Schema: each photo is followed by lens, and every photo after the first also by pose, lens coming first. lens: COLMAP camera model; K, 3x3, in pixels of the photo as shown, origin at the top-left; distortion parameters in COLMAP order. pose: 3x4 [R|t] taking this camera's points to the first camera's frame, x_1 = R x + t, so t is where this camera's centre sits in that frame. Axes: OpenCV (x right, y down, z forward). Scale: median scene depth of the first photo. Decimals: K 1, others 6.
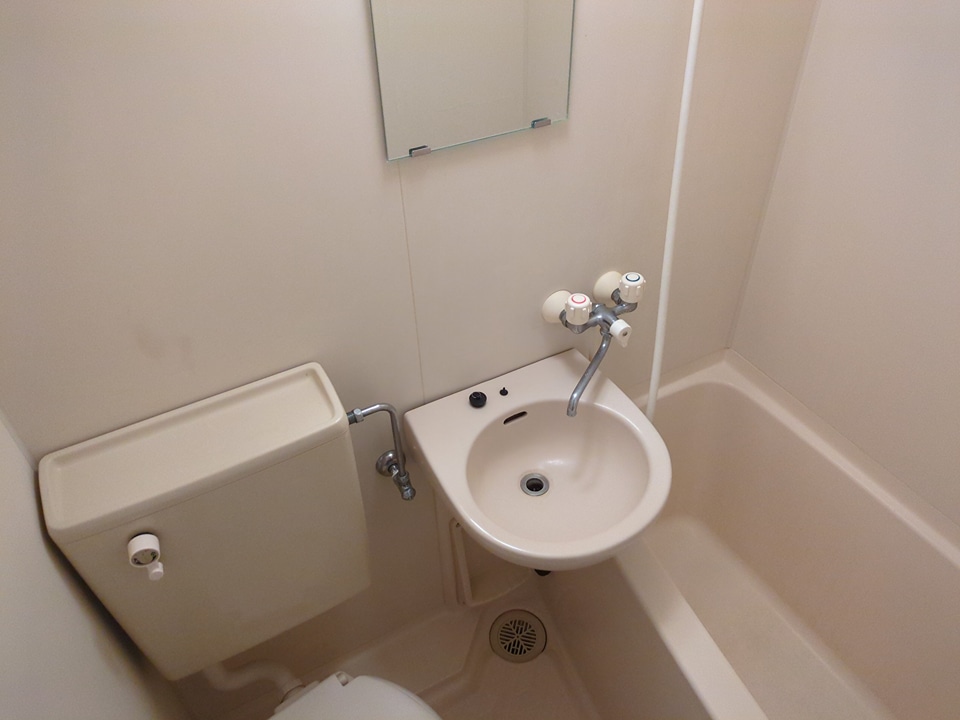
lens RADIAL K [[715.4, 0, 480.9], [0, 715.4, 343.5], [0, 0, 1]] dist [0.046656, -0.027903]
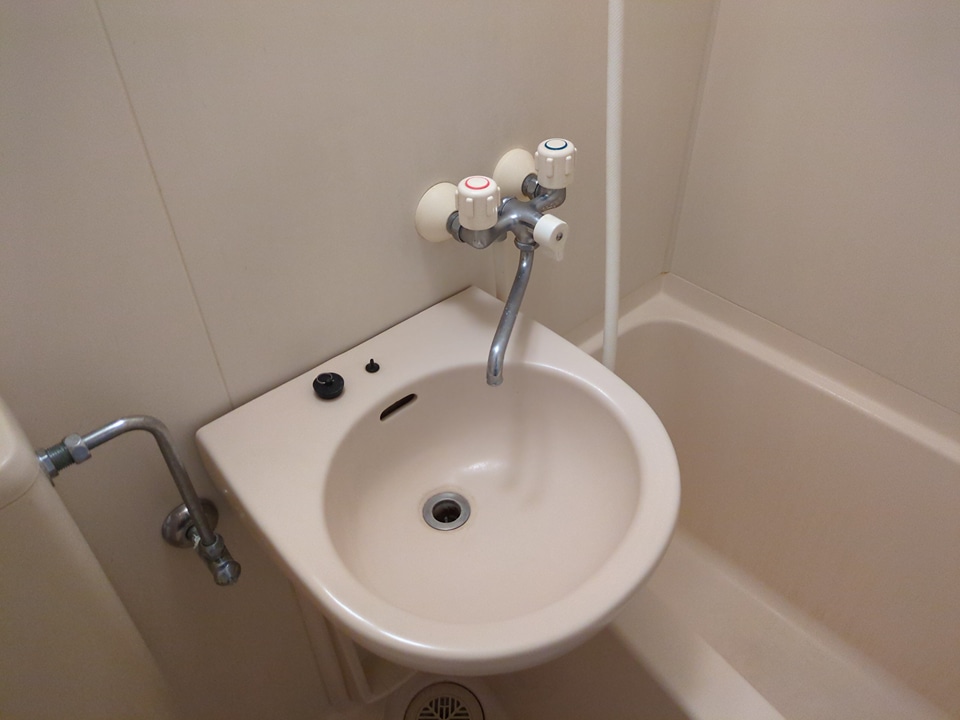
lens RADIAL K [[715.4, 0, 485.9], [0, 715.4, 358.5], [0, 0, 1]] dist [0.046656, -0.027903]
pose [[0.968398, -0.150565, 0.198833, 0.006519], [0.148162, 0.988595, 0.026998, 0.059720], [-0.200630, 0.003315, 0.979661, 0.409282]]
